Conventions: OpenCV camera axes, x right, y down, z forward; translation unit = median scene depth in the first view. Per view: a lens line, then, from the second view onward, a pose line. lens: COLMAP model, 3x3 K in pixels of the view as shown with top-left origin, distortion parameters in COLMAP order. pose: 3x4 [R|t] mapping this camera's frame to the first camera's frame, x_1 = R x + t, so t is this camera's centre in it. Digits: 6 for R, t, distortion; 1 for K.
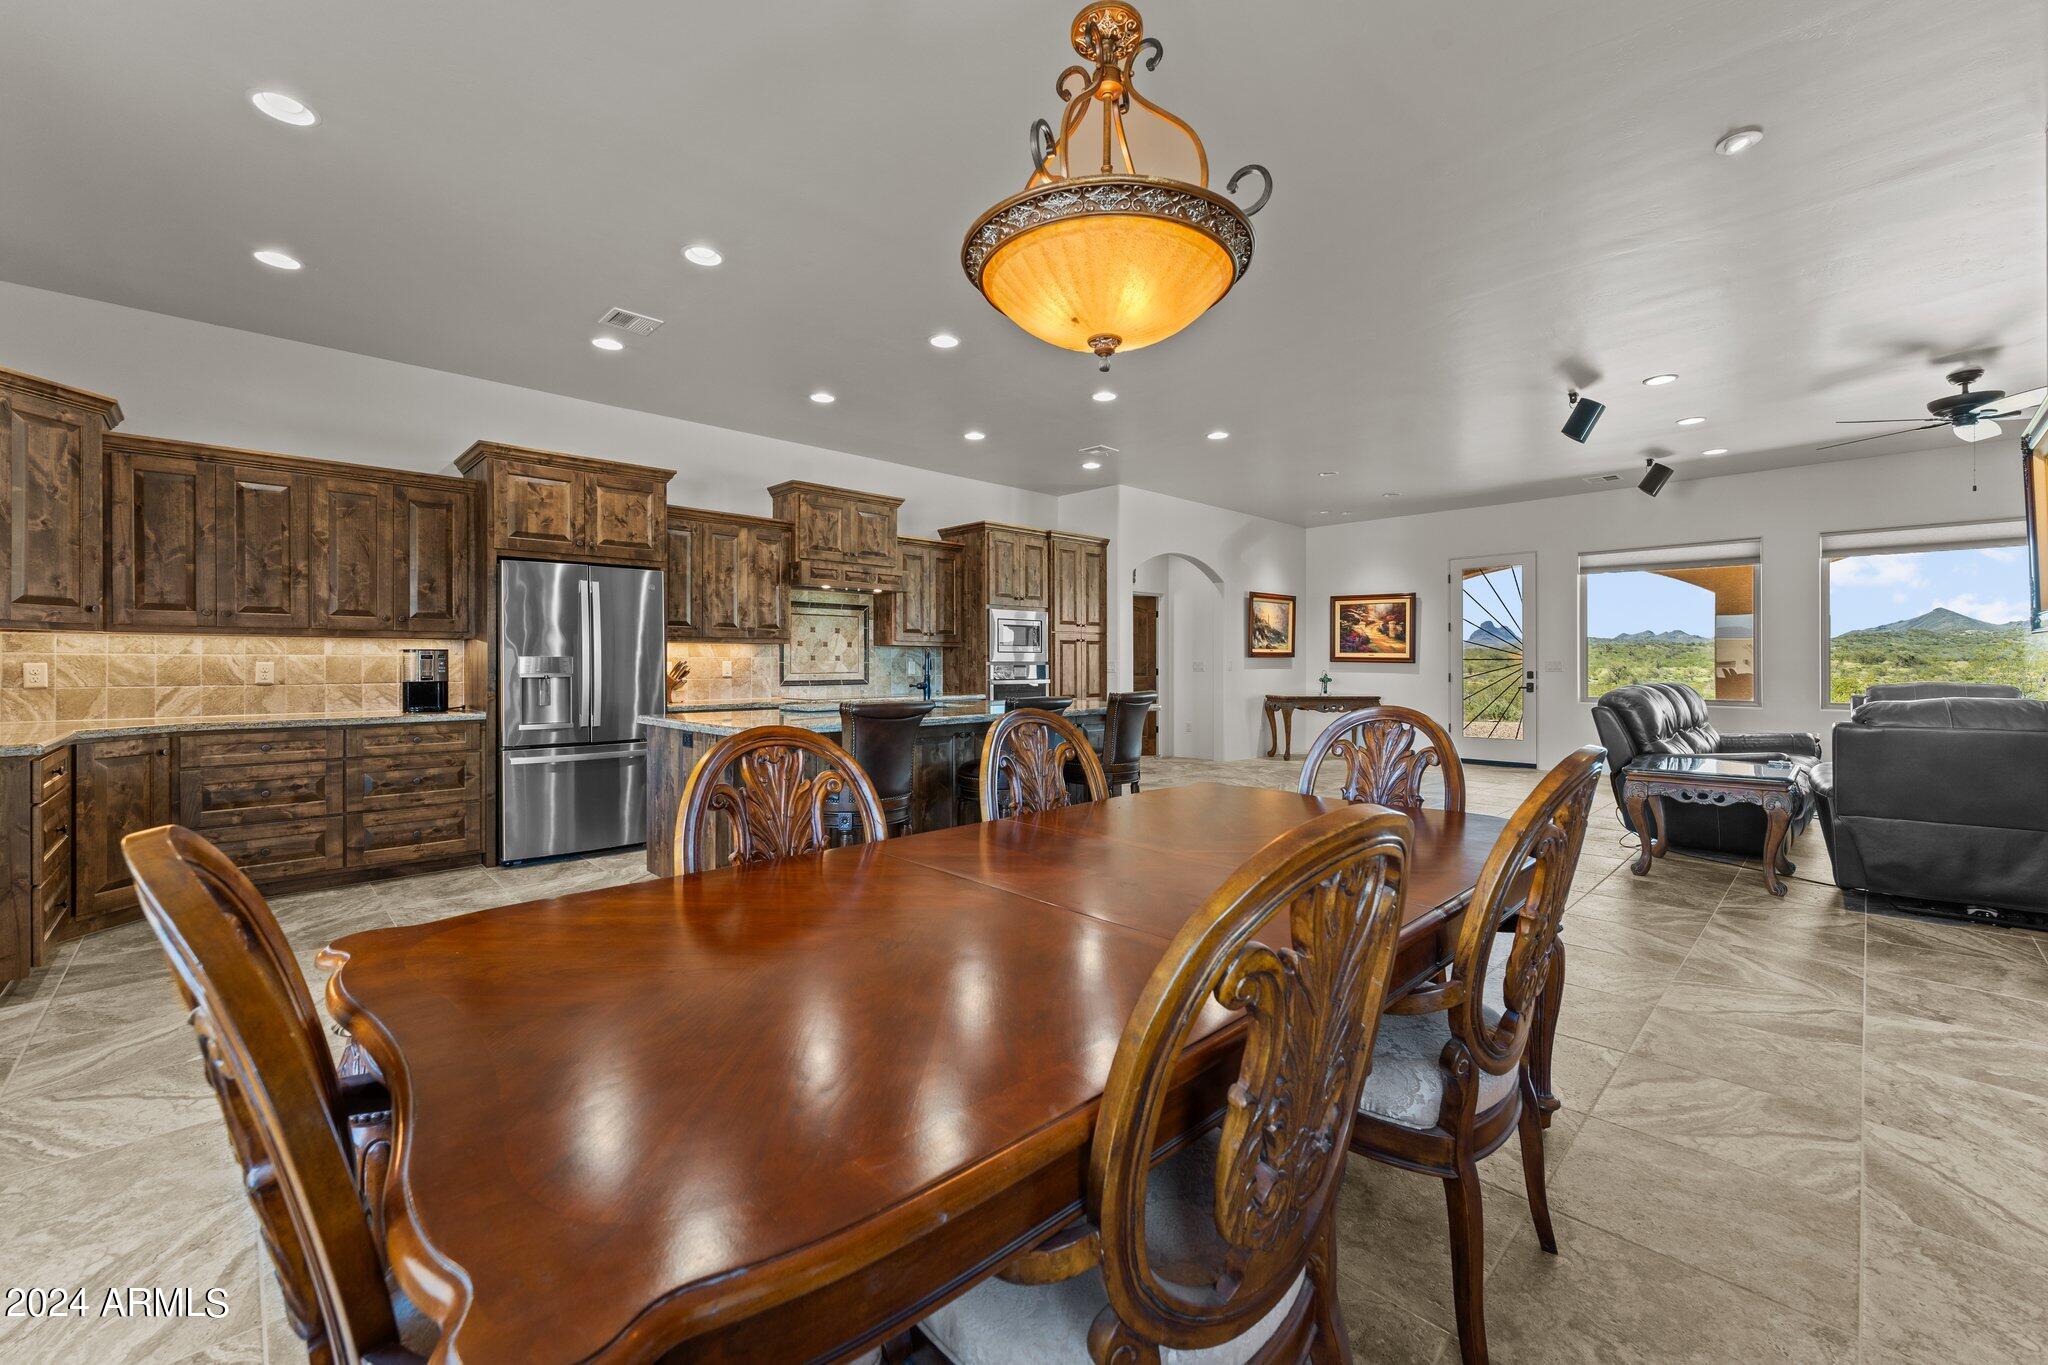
lens RADIAL K [[819.9, 0, 1024.9], [0, 819.9, 664.4], [0, 0, 1]] dist [-0.000408, 0.000567]
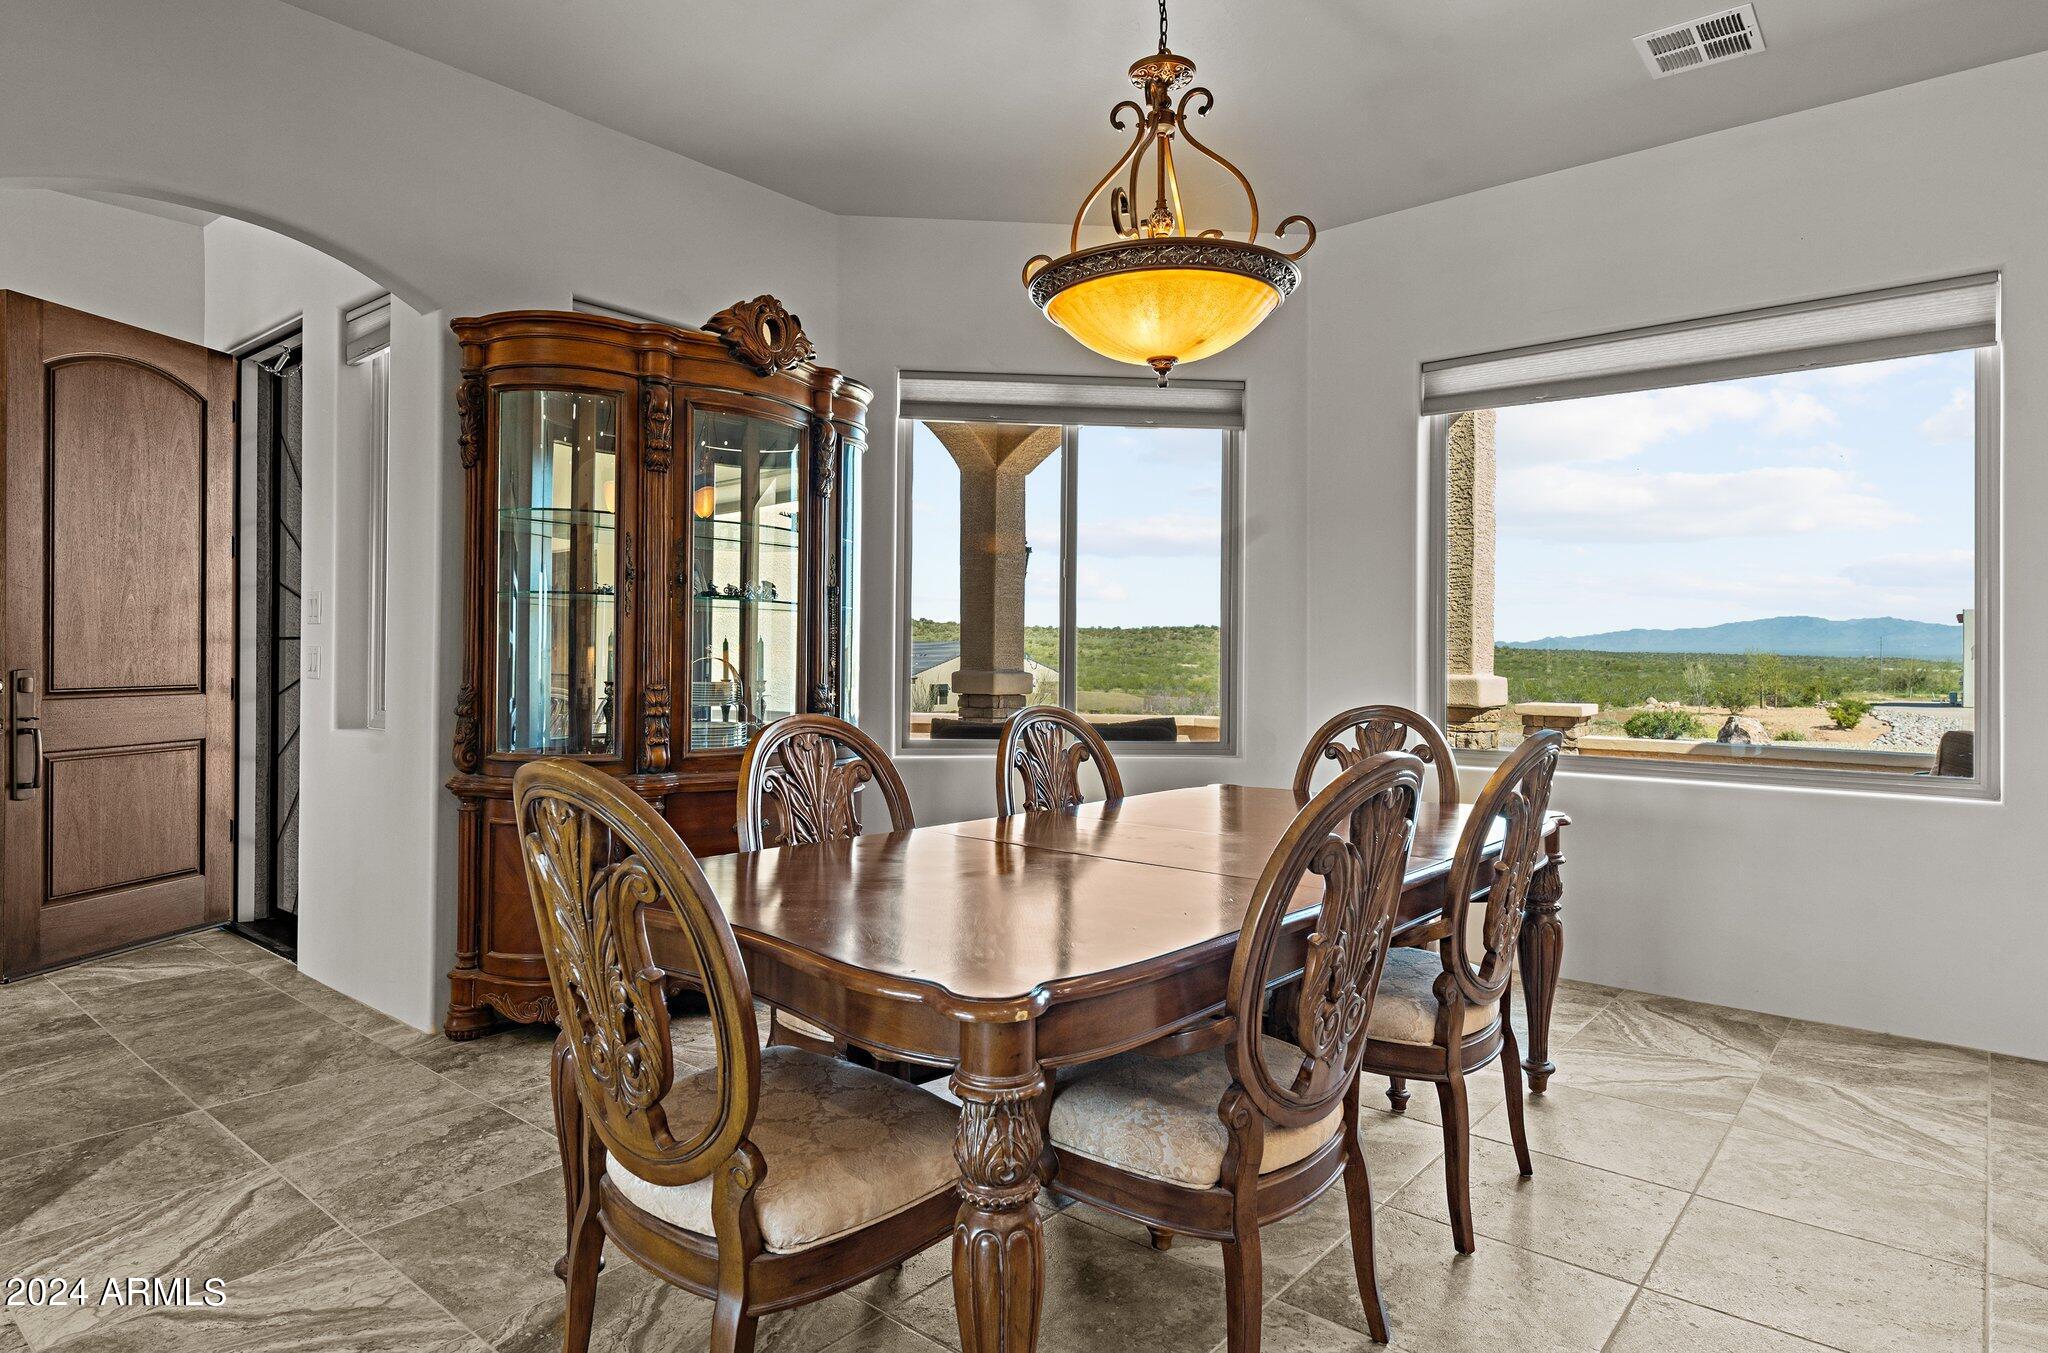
lens RADIAL K [[1153.5, 0, 1043.3], [0, 1153.5, 637.5], [0, 0, 1]] dist [0.017768, -0.000395]
pose [[-0.992937, -0.008942, -0.118307, 0.112608], [-0.007435, 0.999886, -0.013174, -0.001305], [0.118411, -0.012201, -0.992890, 0.658290]]
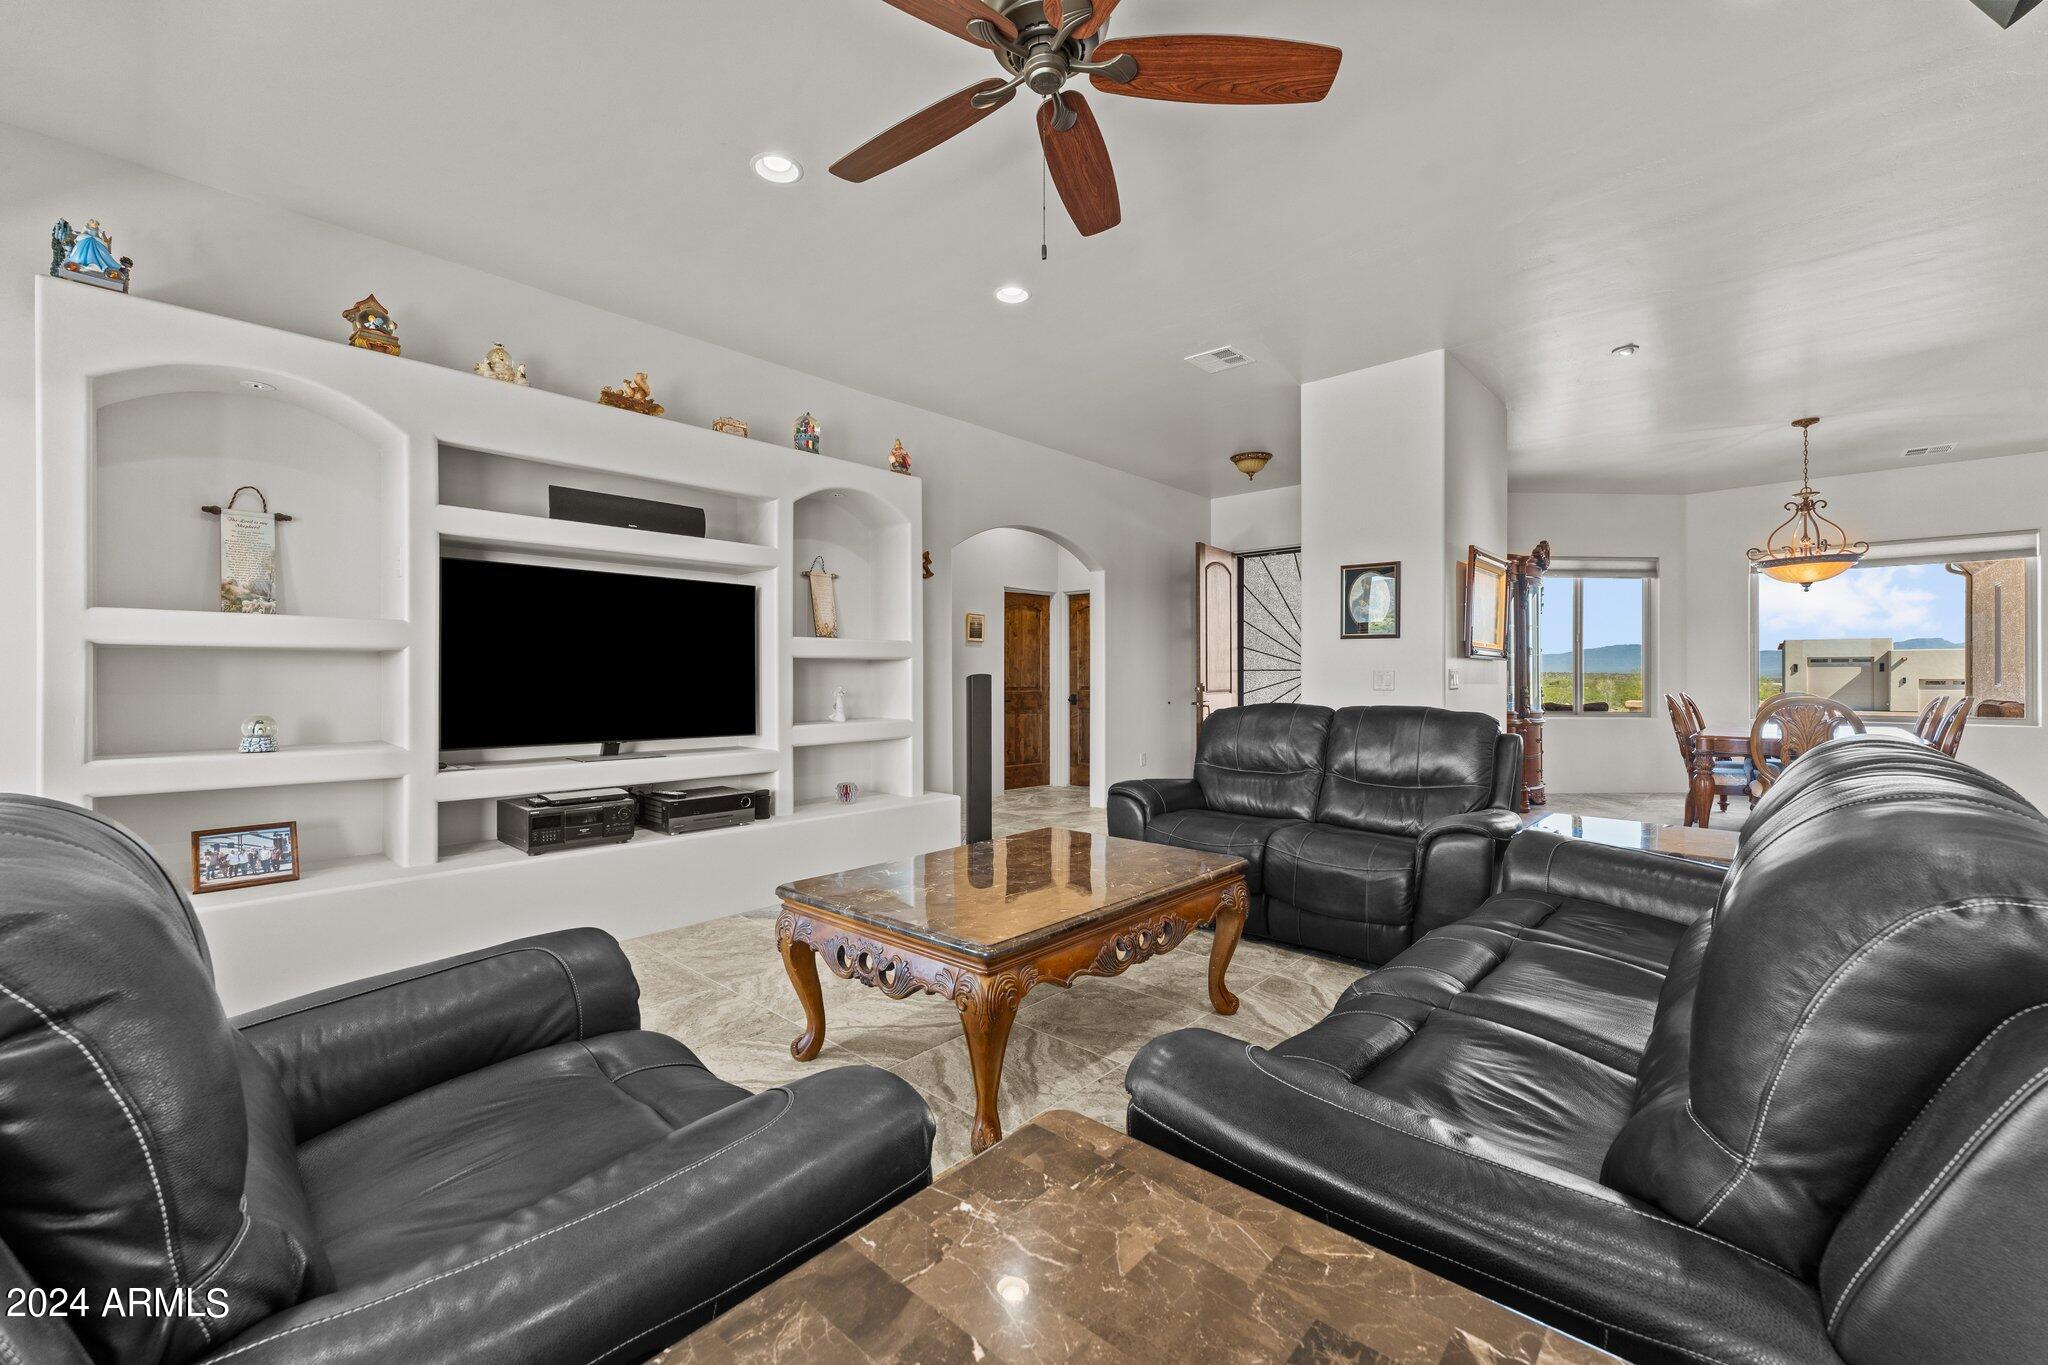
lens RADIAL K [[819.9, 0, 1016.3], [0, 819.9, 677.1], [0, 0, 1]] dist [-0.000408, 0.000567]
pose [[-0.998367, 0.000856, -0.057115, 0.968432], [0.000835, 1.000000, 0.000389, 0.001308], [0.057116, 0.000341, -0.998368, 1.139132]]
